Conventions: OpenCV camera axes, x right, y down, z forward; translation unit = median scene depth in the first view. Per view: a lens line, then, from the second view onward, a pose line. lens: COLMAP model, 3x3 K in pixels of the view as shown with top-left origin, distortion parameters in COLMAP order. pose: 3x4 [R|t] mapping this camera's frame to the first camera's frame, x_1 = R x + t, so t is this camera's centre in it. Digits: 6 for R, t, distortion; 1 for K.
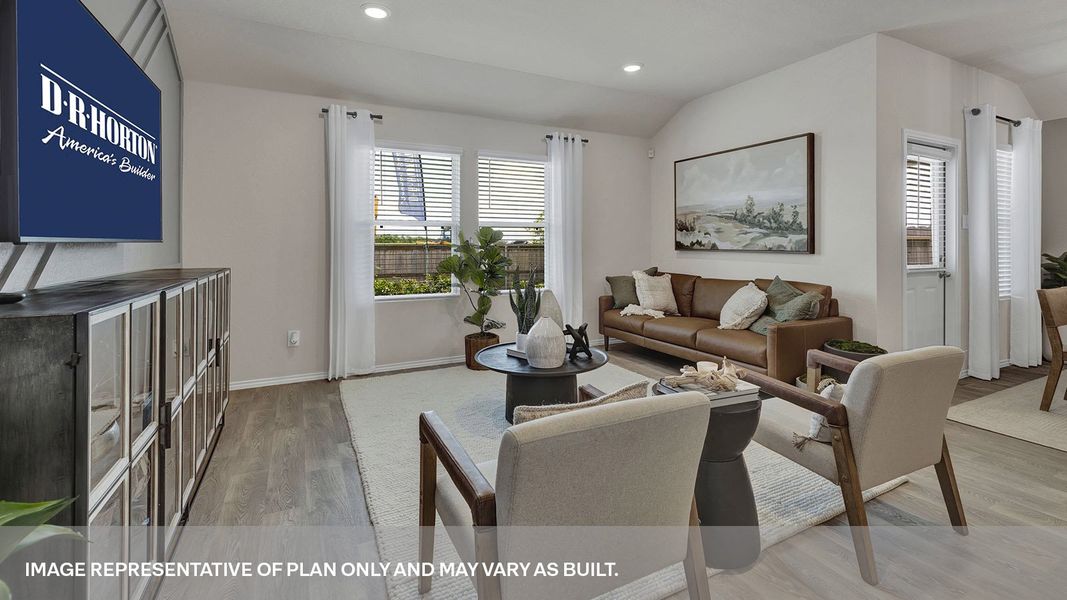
lens RADIAL K [[478.6, 0, 530.3], [0, 478.6, 244.9], [0, 0, 1]] dist [0.000166, -0.000010]
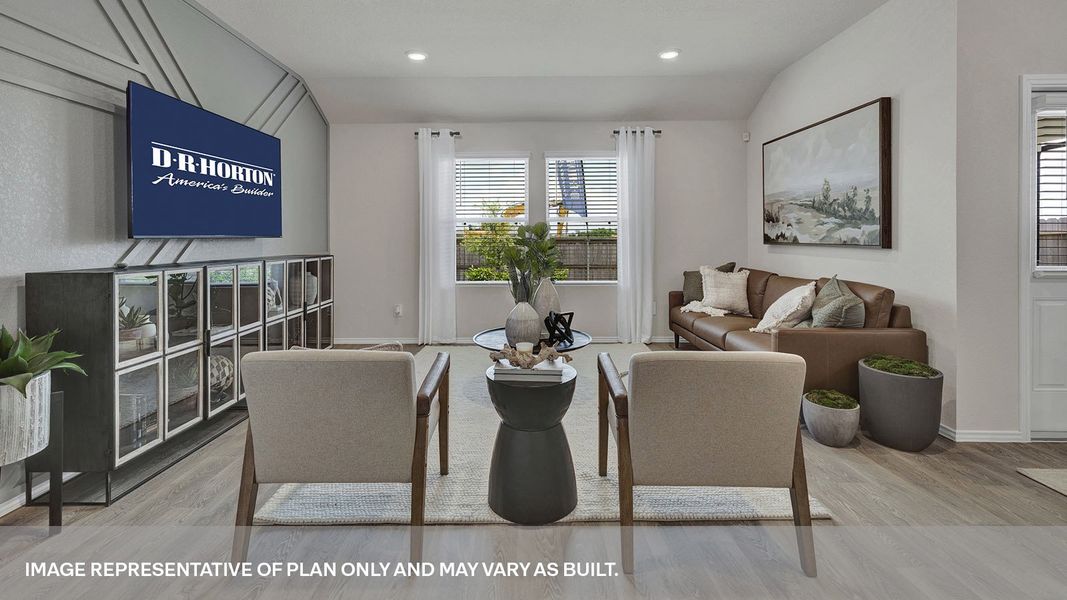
lens RADIAL K [[478.6, 0, 530.3], [0, 478.6, 244.9], [0, 0, 1]] dist [0.000166, -0.000010]
pose [[0.881948, 0.004258, -0.471327, 0.419802], [0.001258, 0.999934, 0.011387, 0.002433], [0.471344, -0.010635, 0.881885, 0.013667]]
